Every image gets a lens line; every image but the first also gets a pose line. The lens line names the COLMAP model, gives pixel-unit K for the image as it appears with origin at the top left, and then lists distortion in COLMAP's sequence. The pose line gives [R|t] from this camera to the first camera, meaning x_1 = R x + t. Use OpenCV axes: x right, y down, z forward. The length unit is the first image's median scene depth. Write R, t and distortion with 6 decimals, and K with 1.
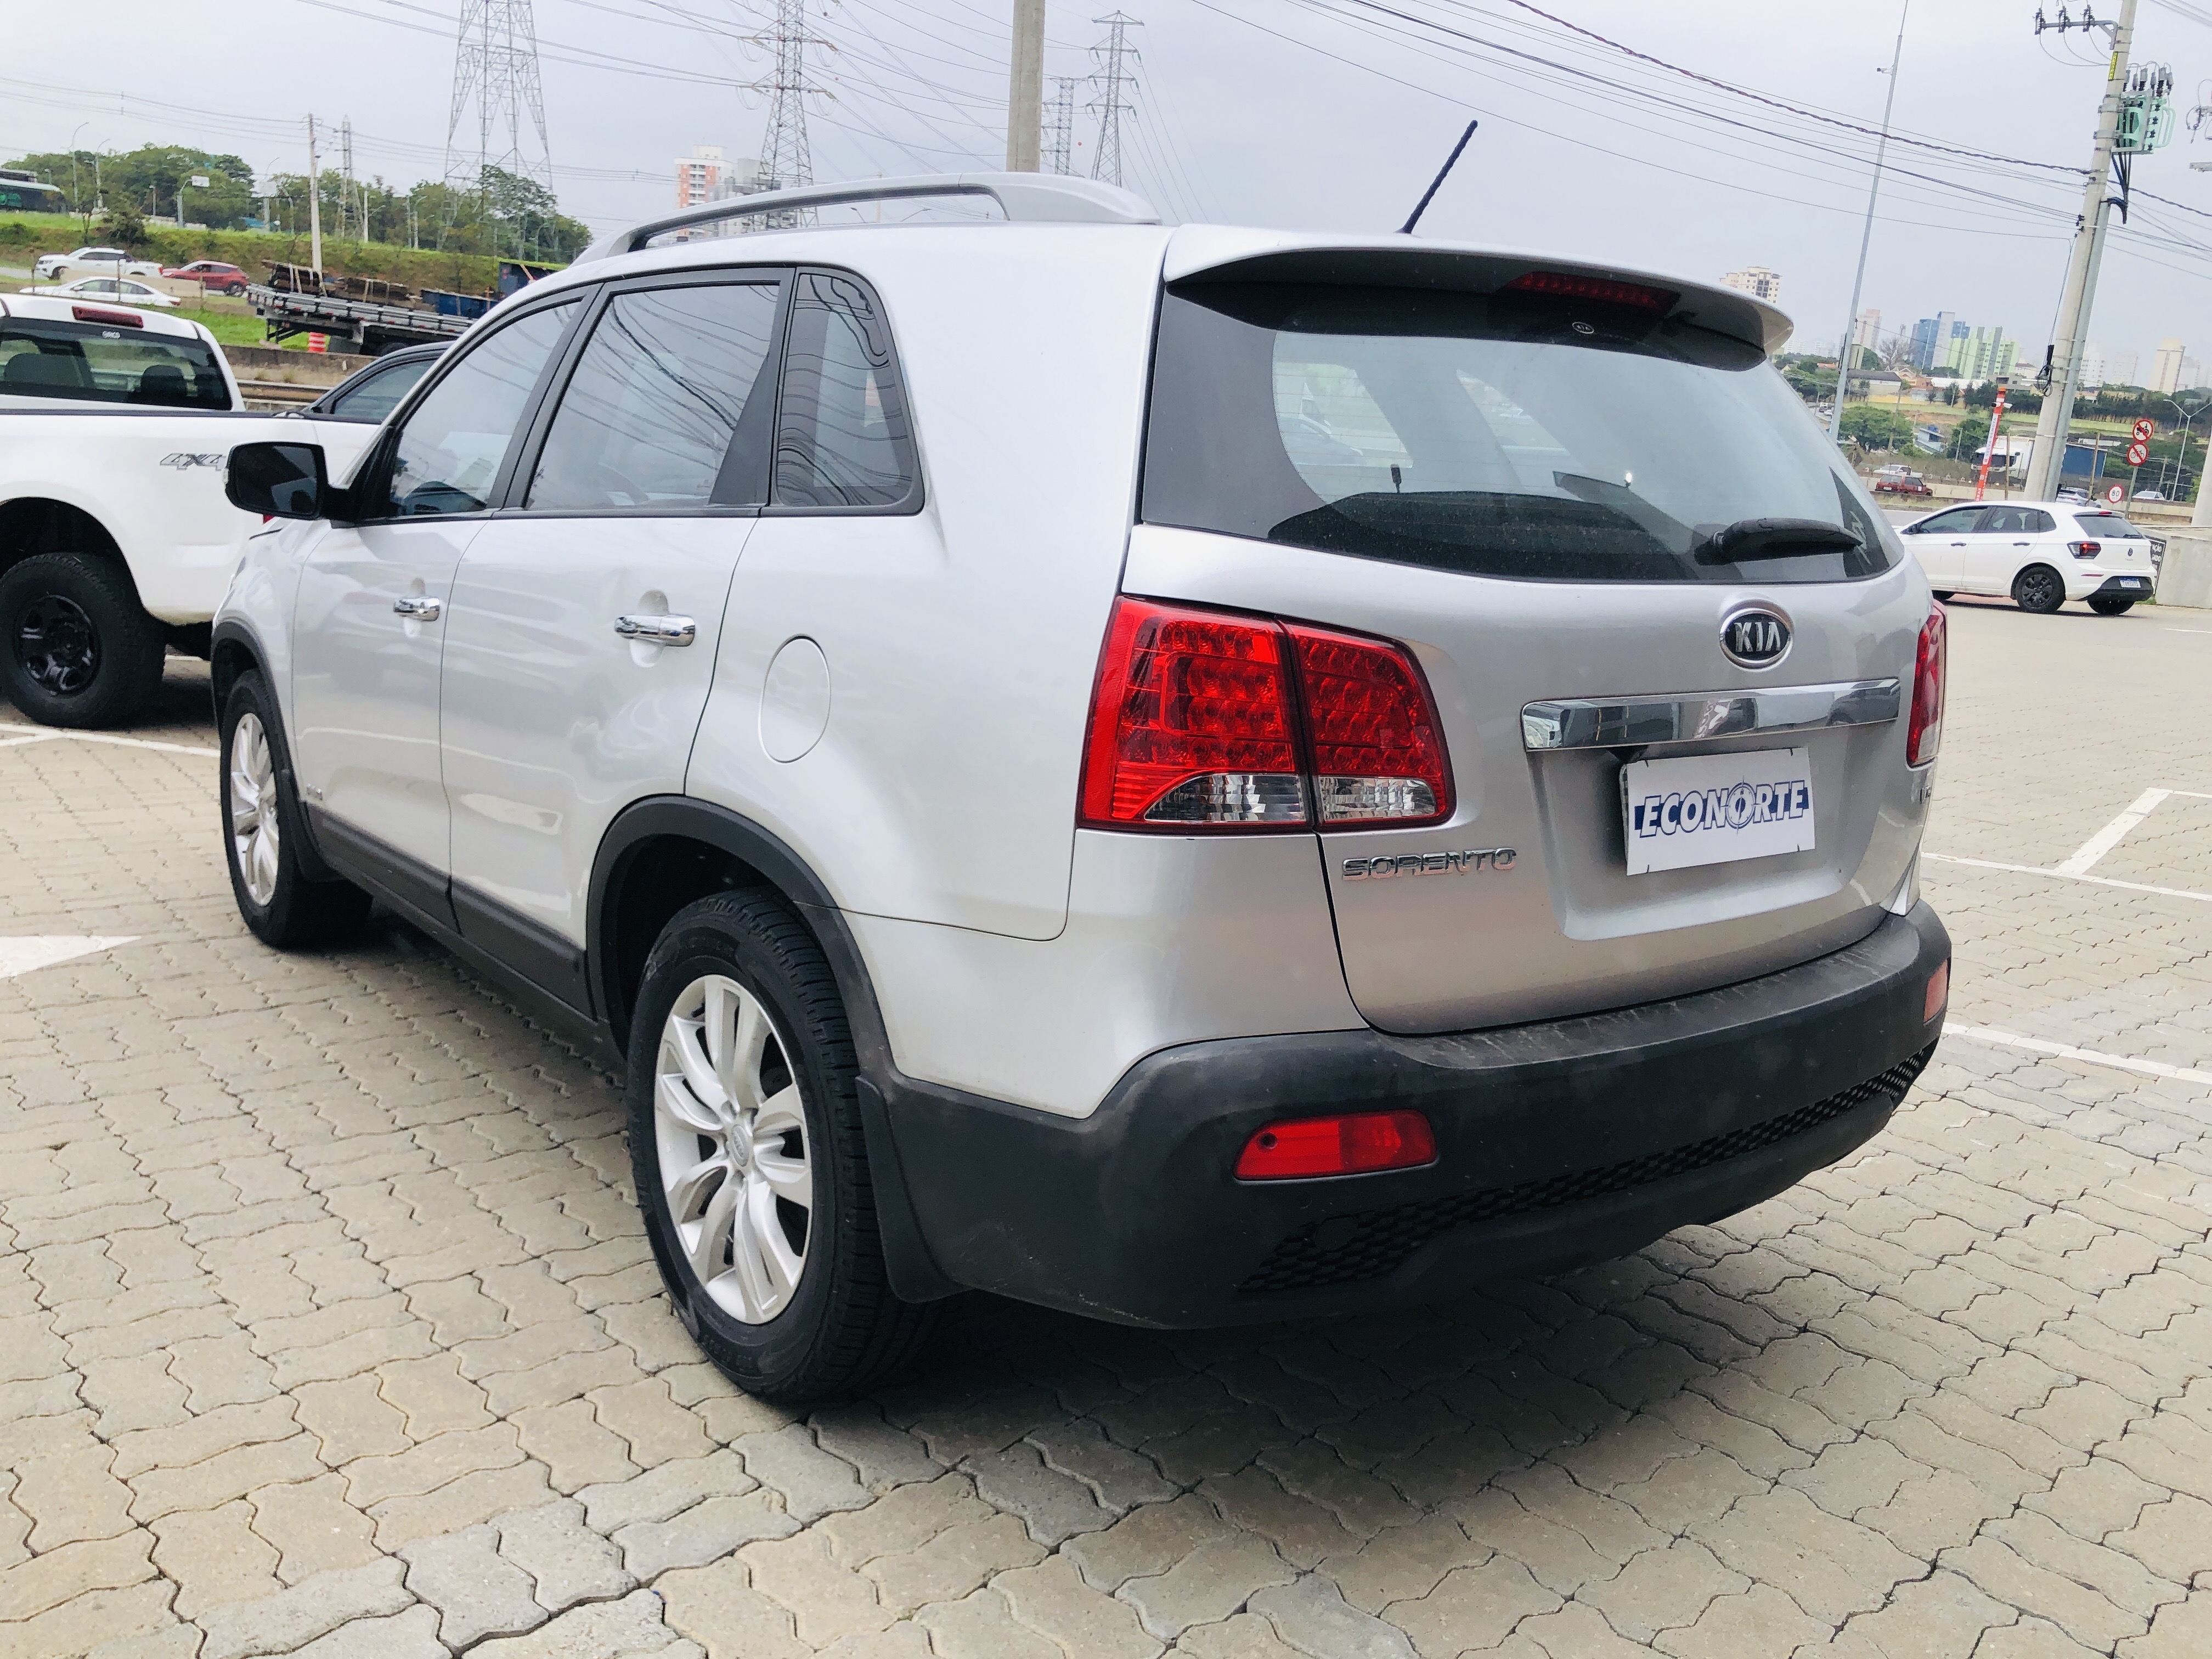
lens RADIAL K [[1810.2, 0, 1123.7], [0, 1810.2, 826.1], [0, 0, 1]] dist [0.056929, -0.084811]
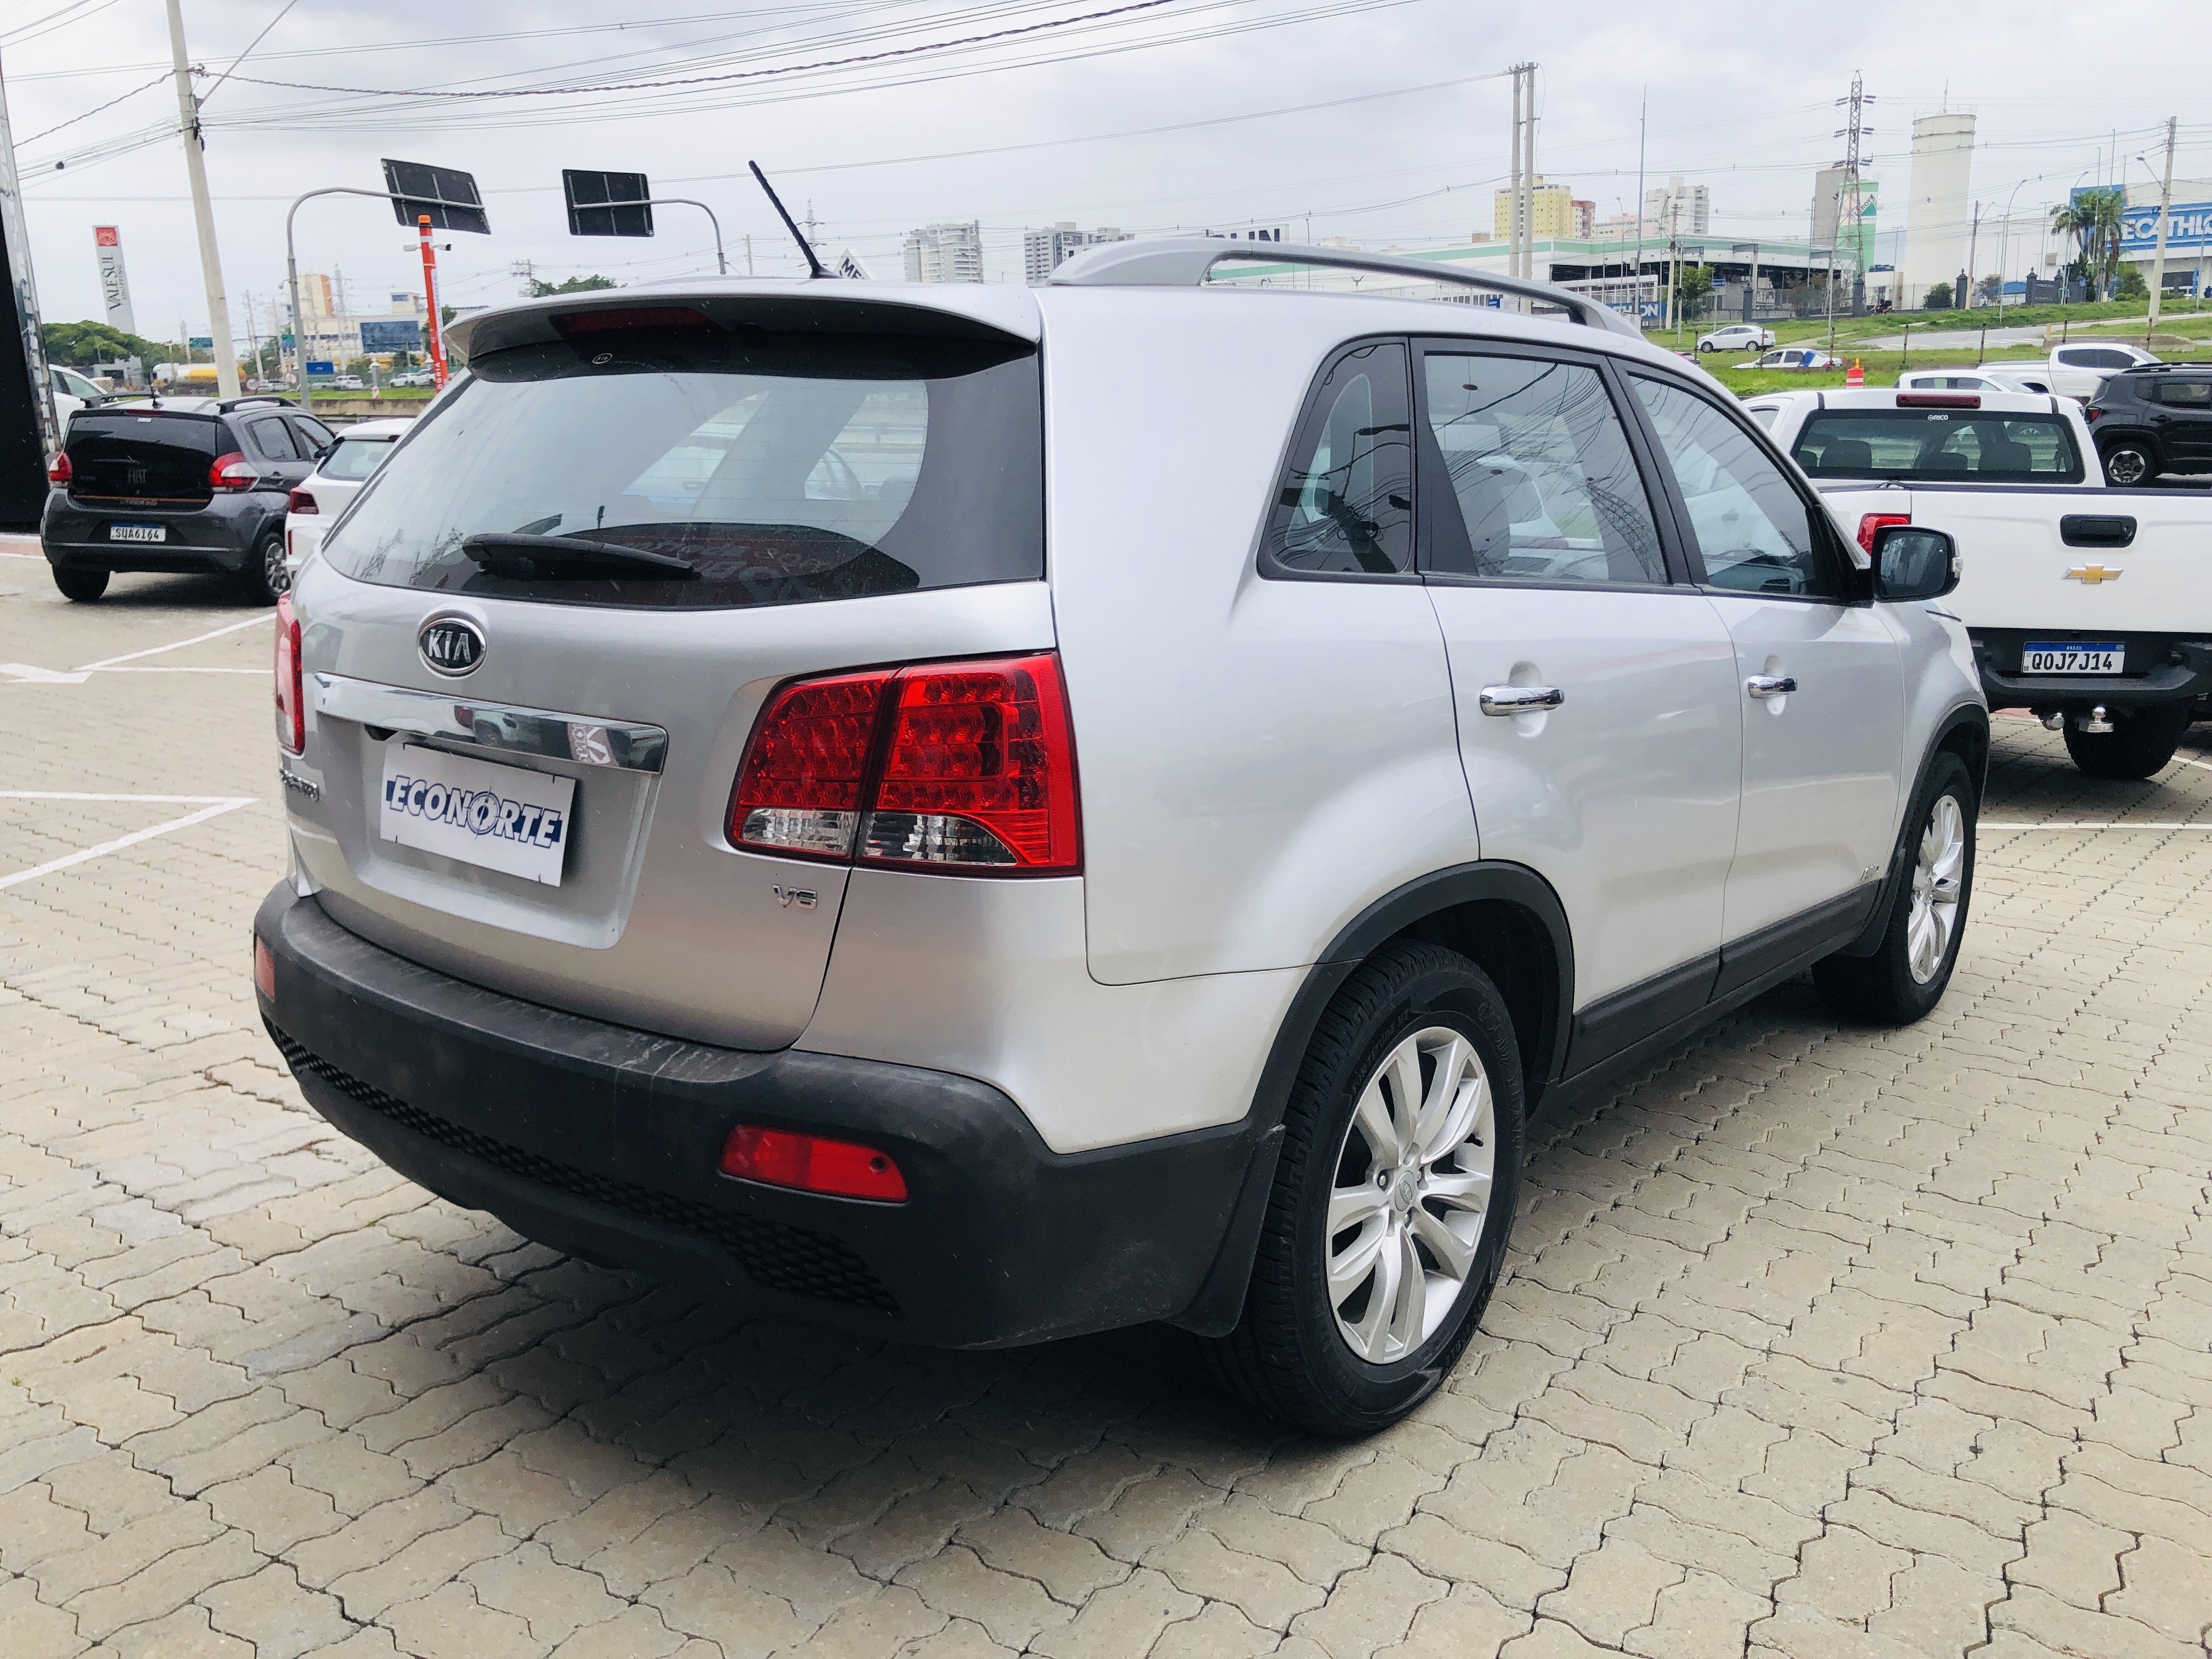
lens RADIAL K [[1810.2, 0, 1108.0], [0, 1810.2, 832.4], [0, 0, 1]] dist [0.056929, -0.084811]
pose [[0.230976, 0.149015, -0.961480, 1.458966], [-0.192565, 0.975656, 0.104952, -0.182490], [0.953713, 0.160906, 0.254049, 1.114629]]
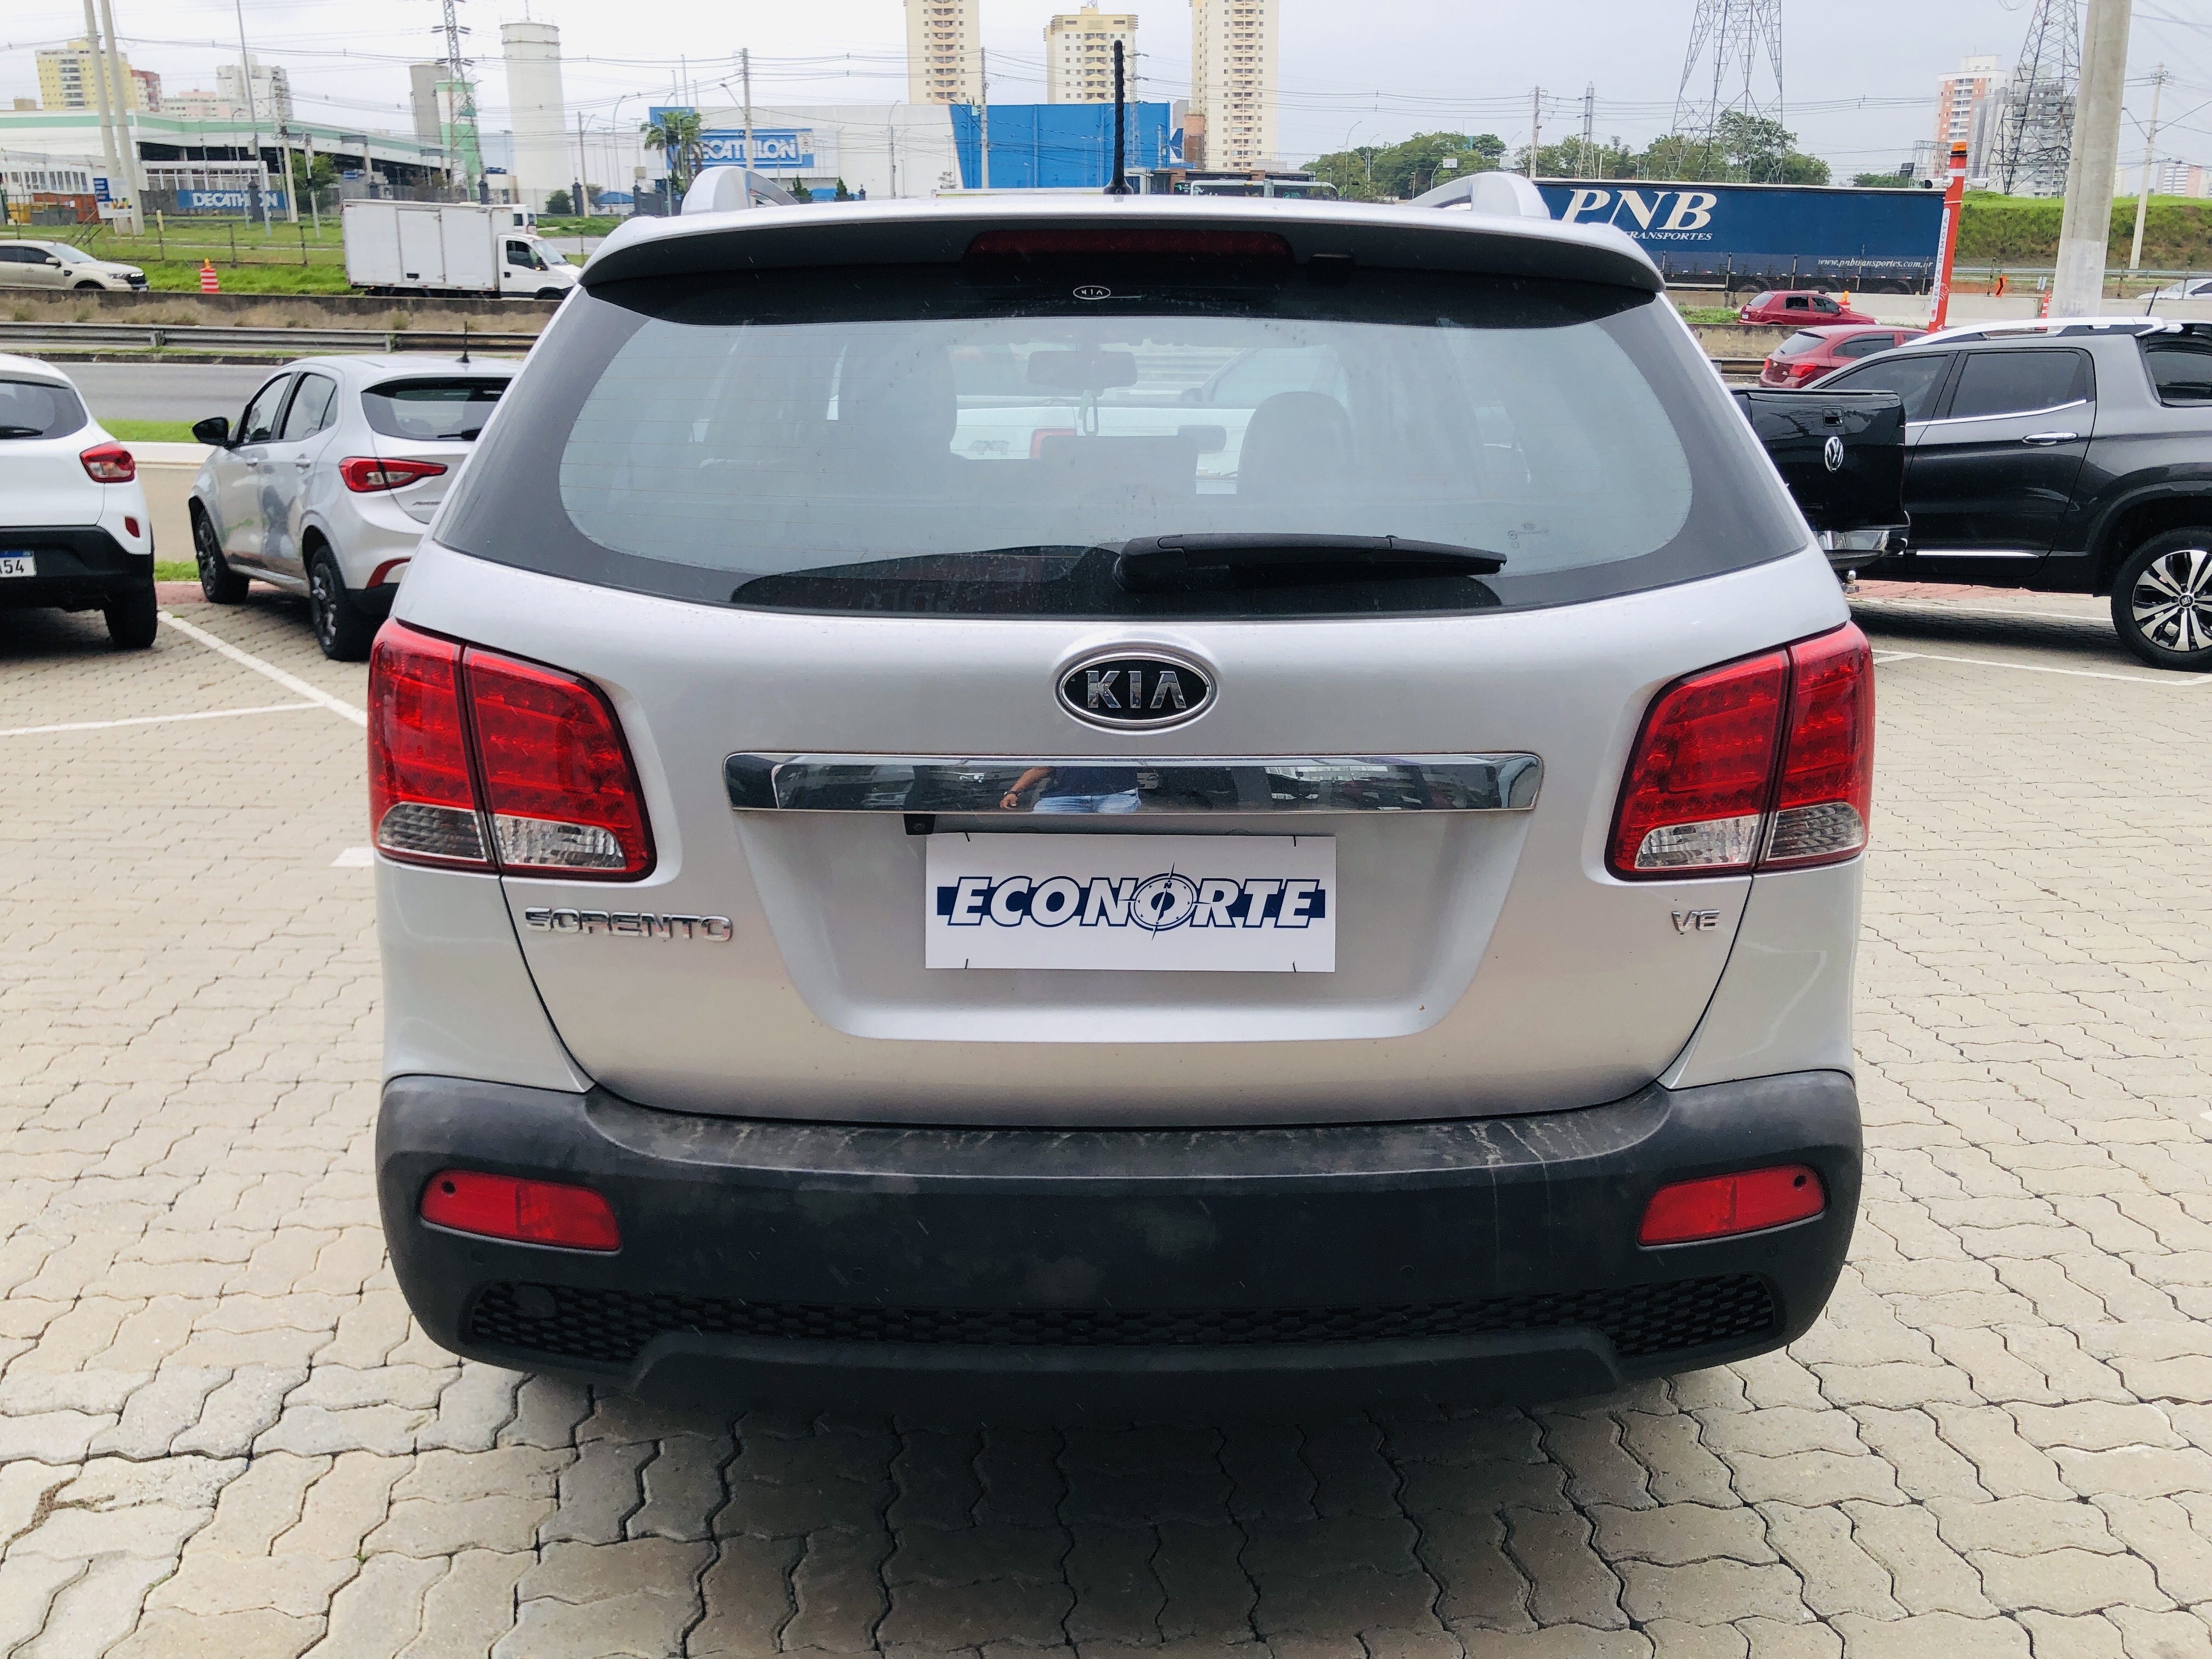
lens RADIAL K [[1810.2, 0, 1103.0], [0, 1810.2, 815.8], [0, 0, 1]] dist [0.056929, -0.084811]
pose [[0.808502, 0.096353, -0.580552, 0.791530], [-0.084590, 0.995289, 0.047383, -0.085574], [0.582382, 0.010800, 0.812843, 0.366046]]
